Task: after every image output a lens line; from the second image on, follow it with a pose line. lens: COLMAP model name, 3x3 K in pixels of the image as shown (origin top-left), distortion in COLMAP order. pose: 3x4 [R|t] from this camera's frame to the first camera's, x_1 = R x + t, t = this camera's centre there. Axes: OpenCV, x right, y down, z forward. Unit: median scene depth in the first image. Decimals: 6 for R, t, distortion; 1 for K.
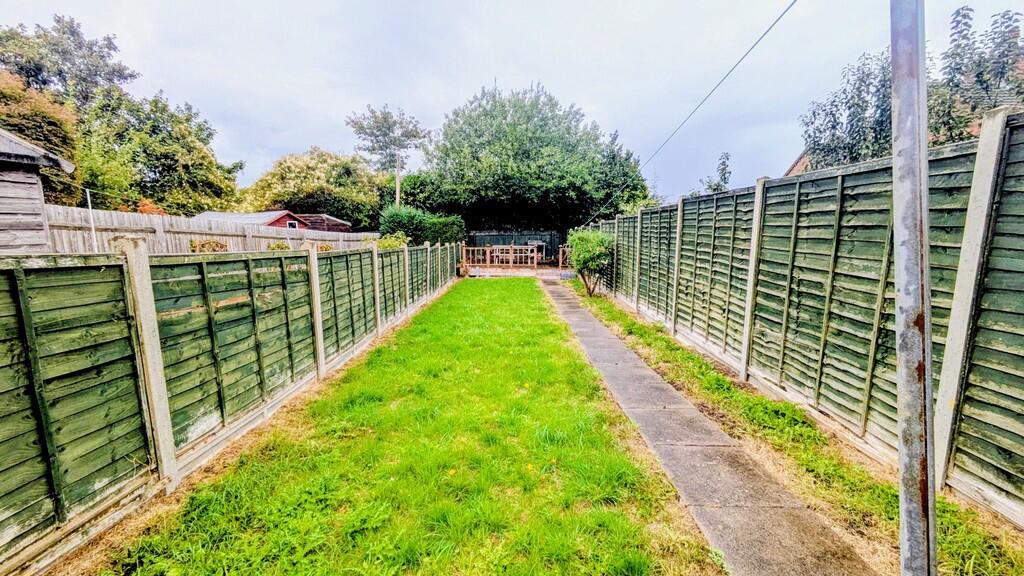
lens RADIAL K [[401.8, 0, 512.0], [0, 401.8, 288.0], [0, 0, 1]] dist [-0.000459, 0.000374]
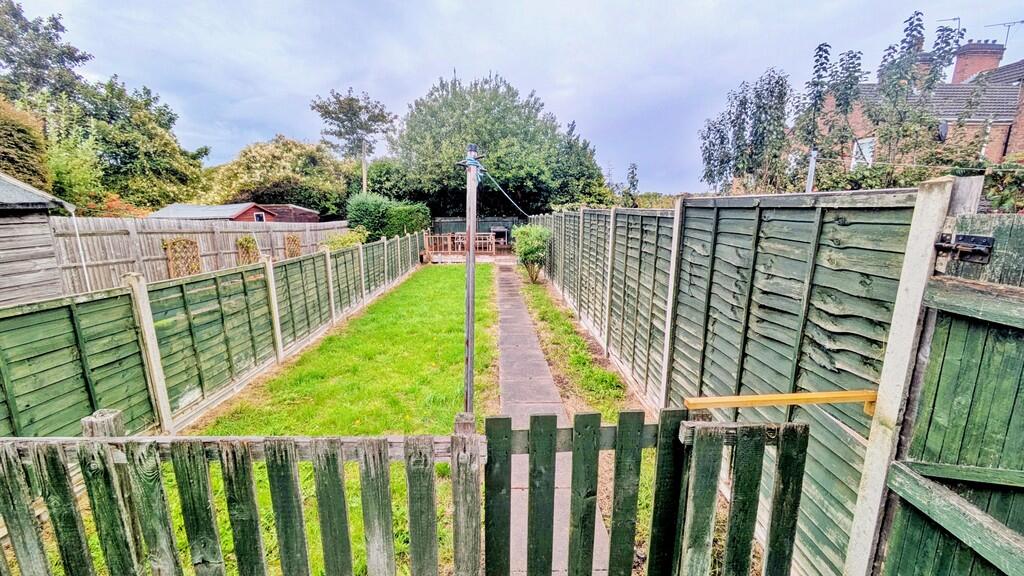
lens RADIAL K [[401.8, 0, 512.0], [0, 401.8, 288.0], [0, 0, 1]] dist [-0.000459, 0.000374]
pose [[0.998802, -0.012862, 0.047220, 0.129599], [0.010230, 0.998403, 0.055561, -0.047328], [-0.047859, -0.055011, 0.997338, -0.188342]]
